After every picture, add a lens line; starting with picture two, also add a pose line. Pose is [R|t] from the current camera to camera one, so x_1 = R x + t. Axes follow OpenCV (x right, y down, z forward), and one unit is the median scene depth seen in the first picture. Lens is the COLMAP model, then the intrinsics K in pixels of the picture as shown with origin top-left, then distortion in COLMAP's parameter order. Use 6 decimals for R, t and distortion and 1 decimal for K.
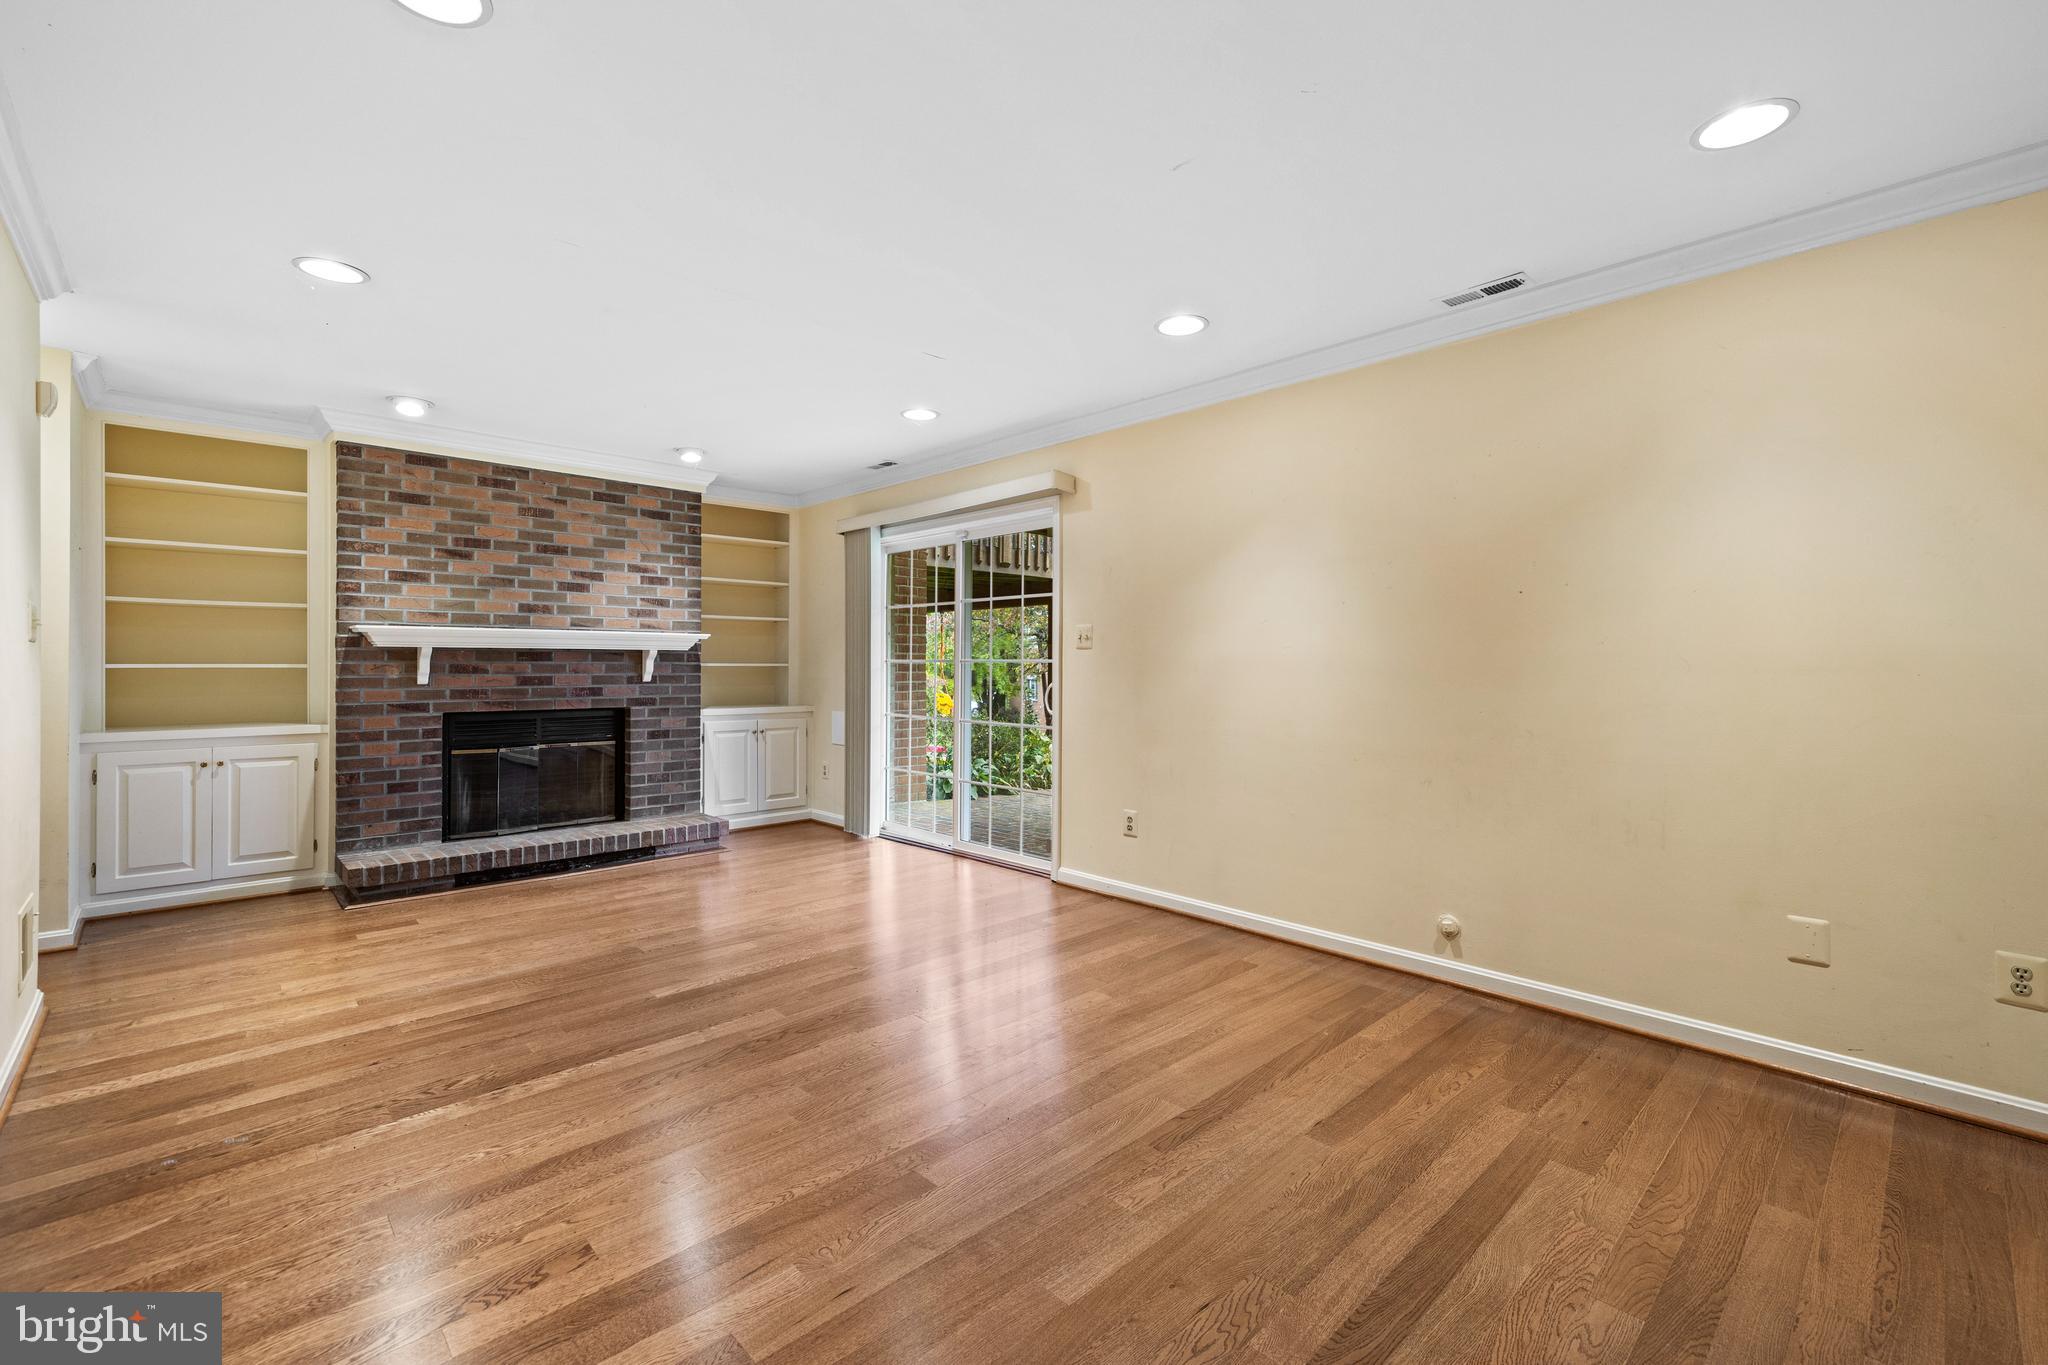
lens RADIAL K [[868.8, 0, 1030.1], [0, 868.8, 678.4], [0, 0, 1]] dist [0.000979, -0.000342]
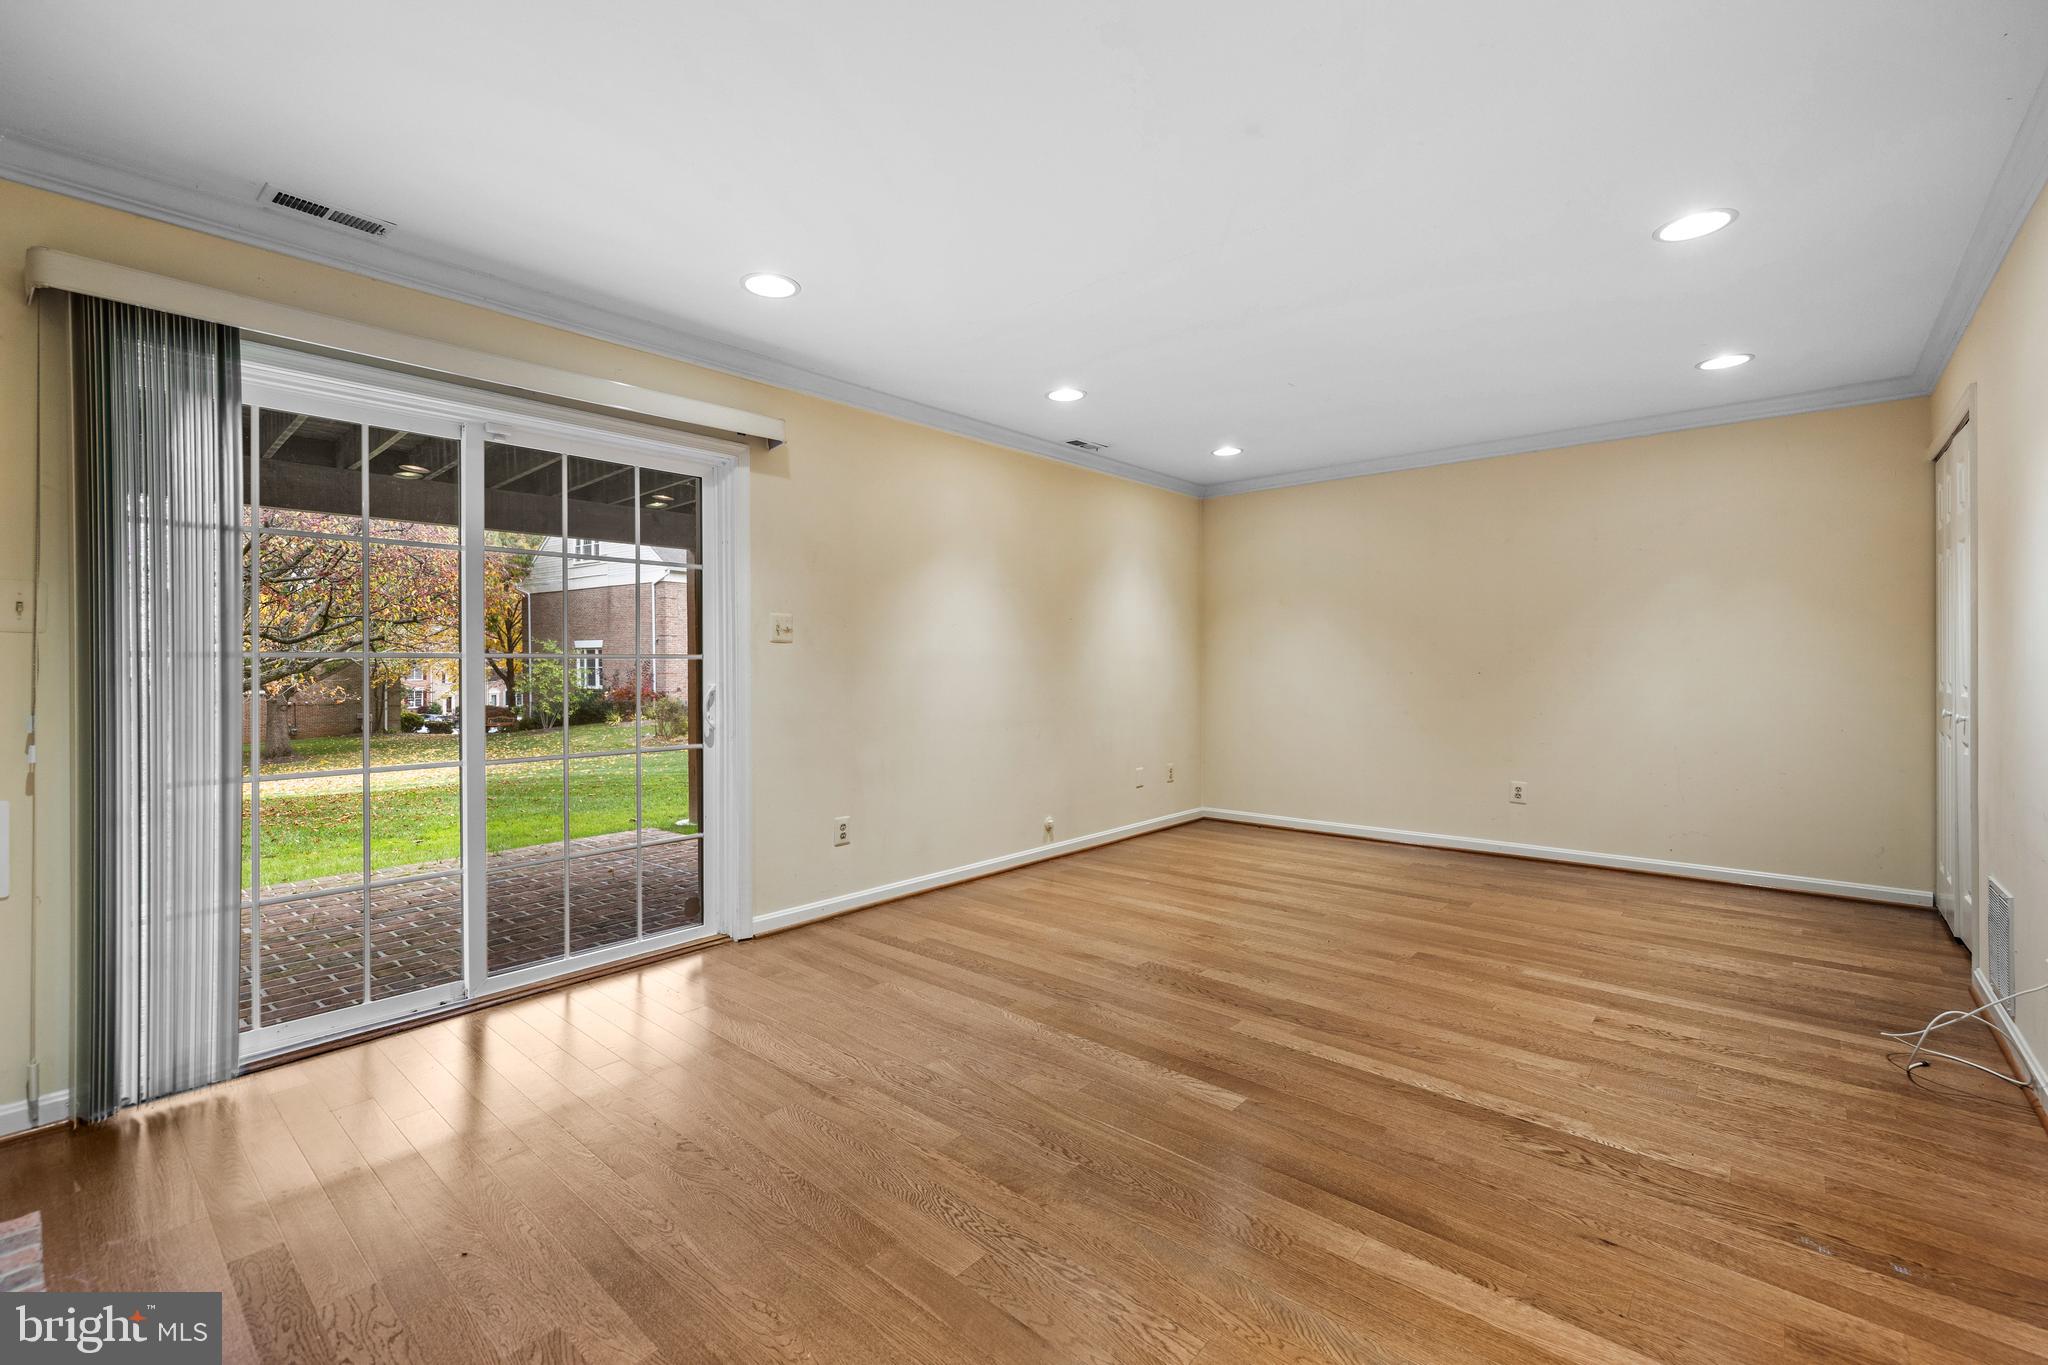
lens RADIAL K [[831.6, 0, 1024.5], [0, 831.6, 668.8], [0, 0, 1]] dist [0.002509, 0.000256]
pose [[-0.062913, -0.007491, 0.997991, -1.149214], [0.018079, 0.999799, 0.008644, -0.017421], [-0.997855, 0.018587, -0.062765, 1.244344]]
